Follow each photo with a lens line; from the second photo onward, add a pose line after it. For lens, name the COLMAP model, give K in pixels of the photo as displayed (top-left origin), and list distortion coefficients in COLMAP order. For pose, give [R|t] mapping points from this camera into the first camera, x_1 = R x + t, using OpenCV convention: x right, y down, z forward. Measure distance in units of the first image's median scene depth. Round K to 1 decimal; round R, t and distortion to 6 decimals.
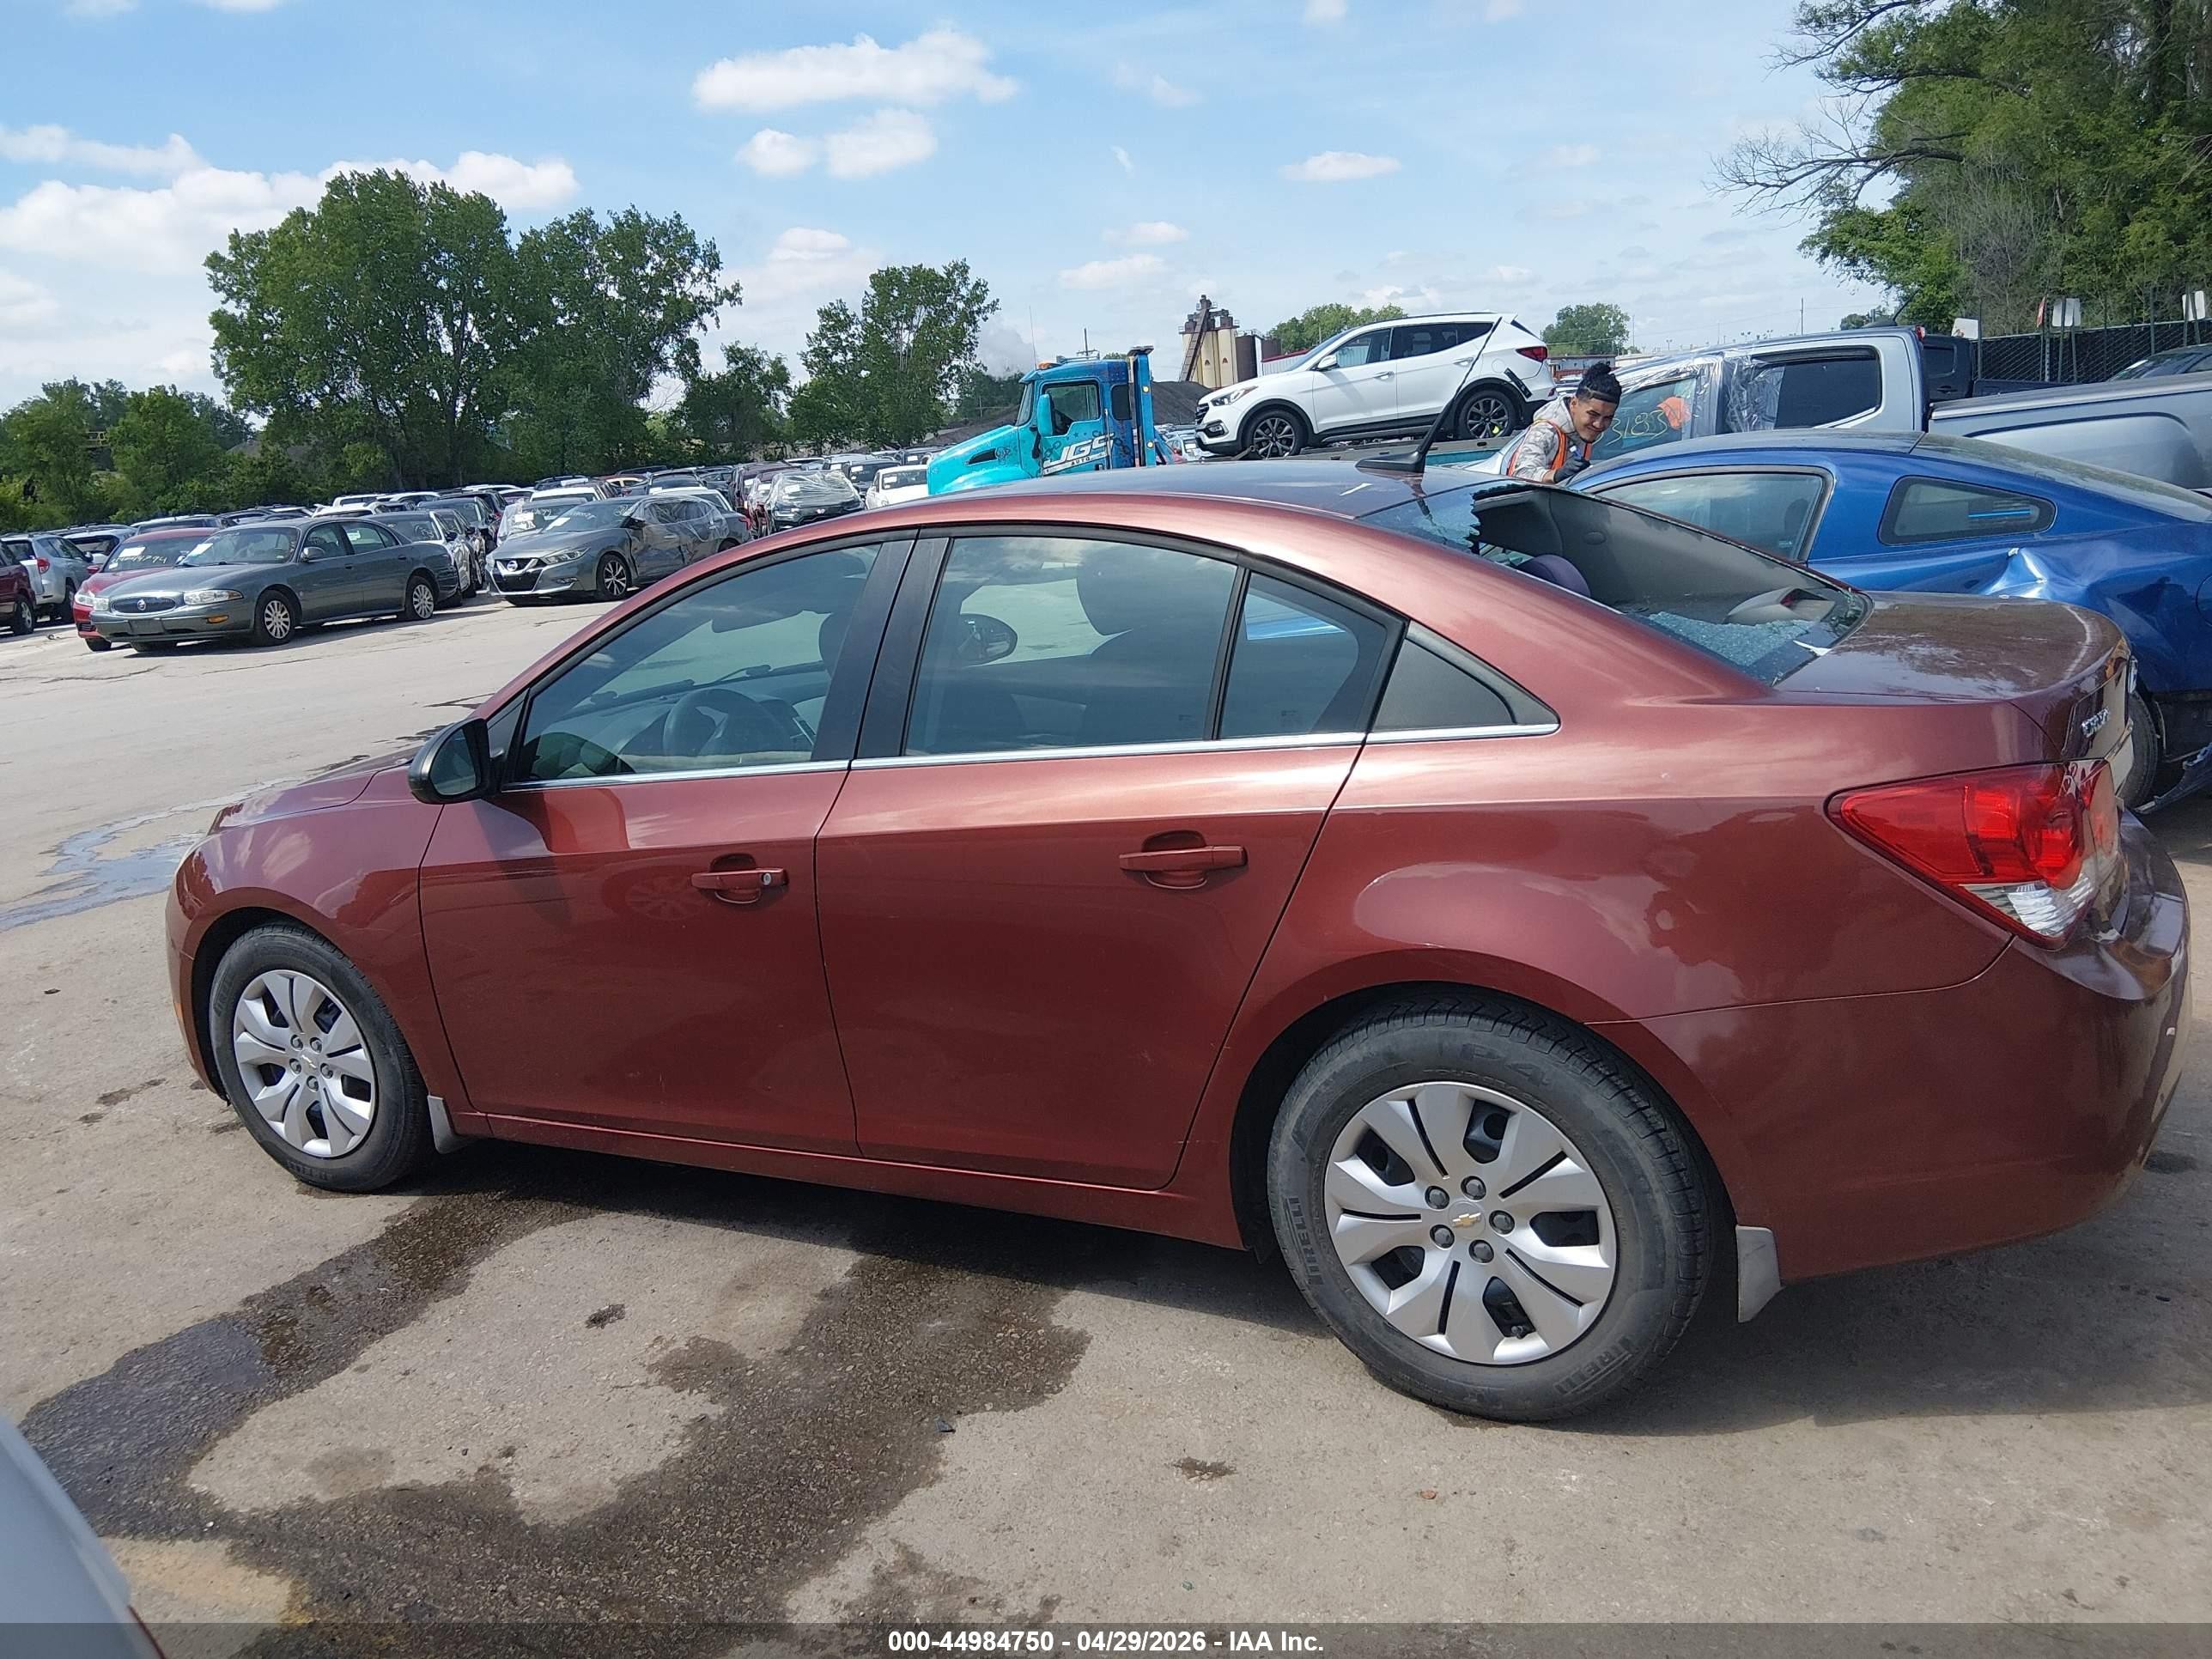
lens RADIAL K [[1745.9, 0, 1140.3], [0, 1745.9, 821.6], [0, 0, 1]] dist [0.081607, -0.127015]
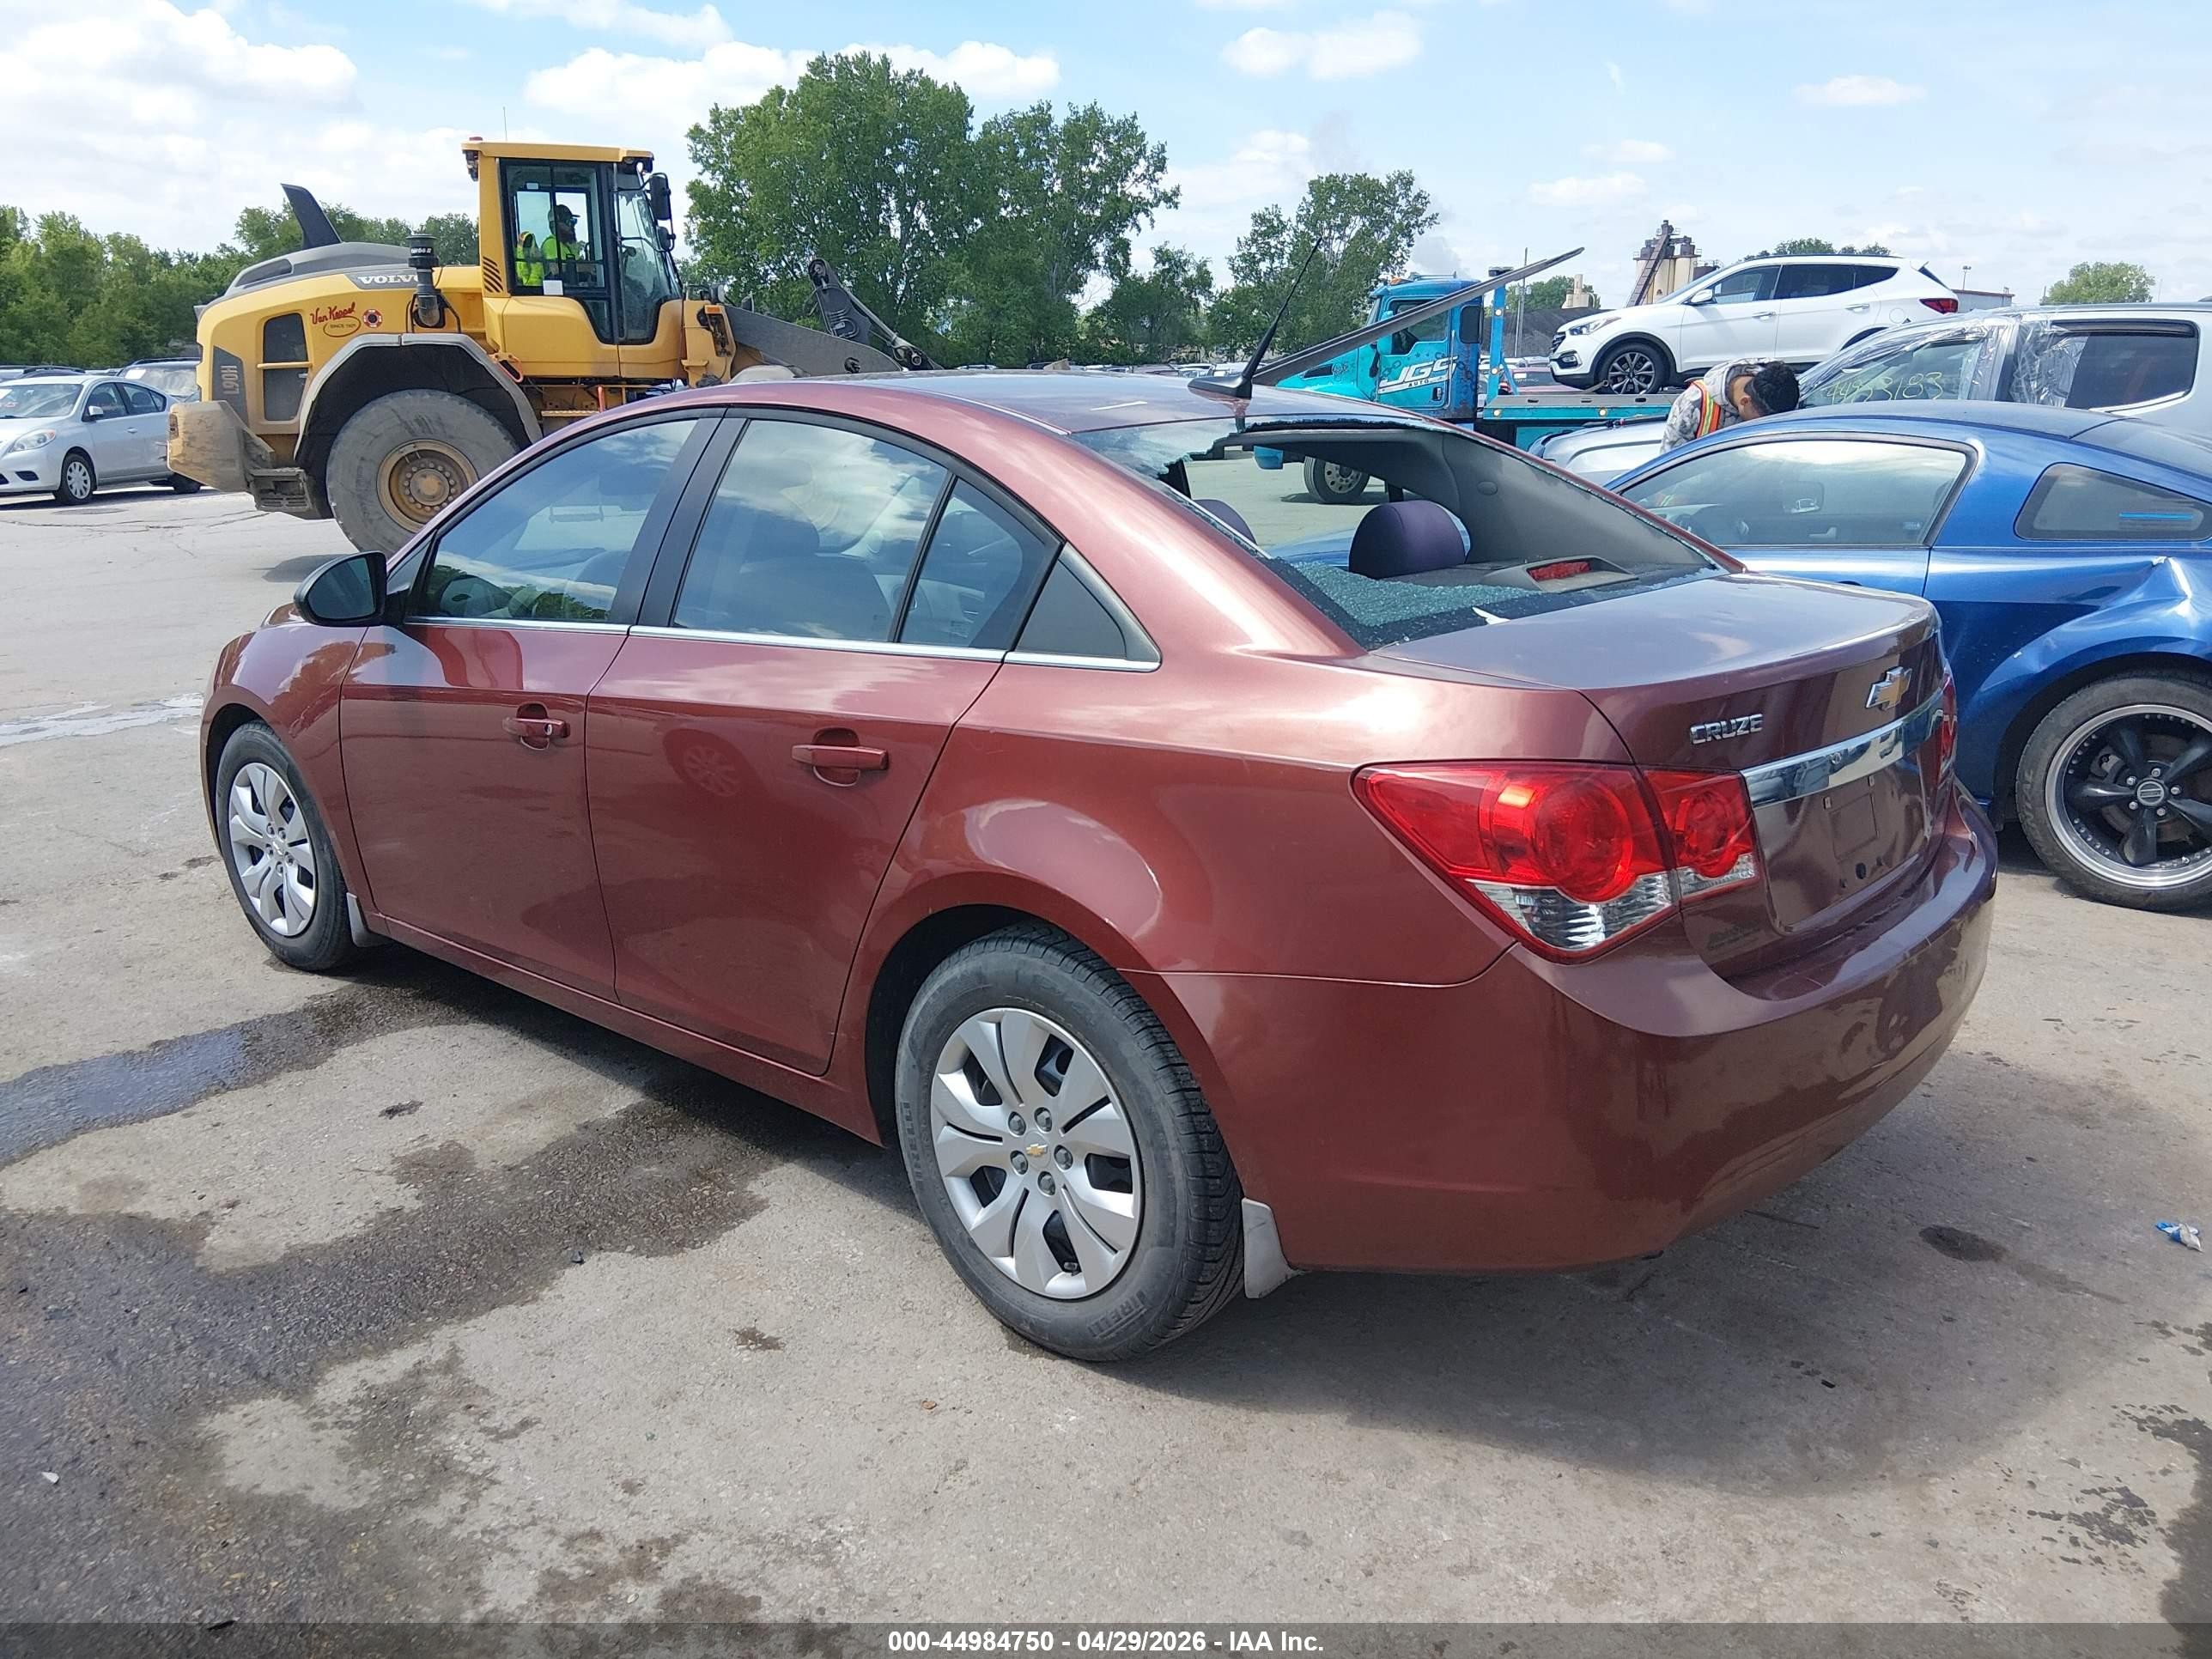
lens RADIAL K [[1745.9, 0, 1105.1], [0, 1745.9, 831.3], [0, 0, 1]] dist [0.081607, -0.127015]
pose [[0.965438, 0.138798, -0.220600, 0.278693], [-0.127310, 0.989695, 0.065538, -0.014746], [0.227424, -0.035189, 0.973160, 0.032636]]
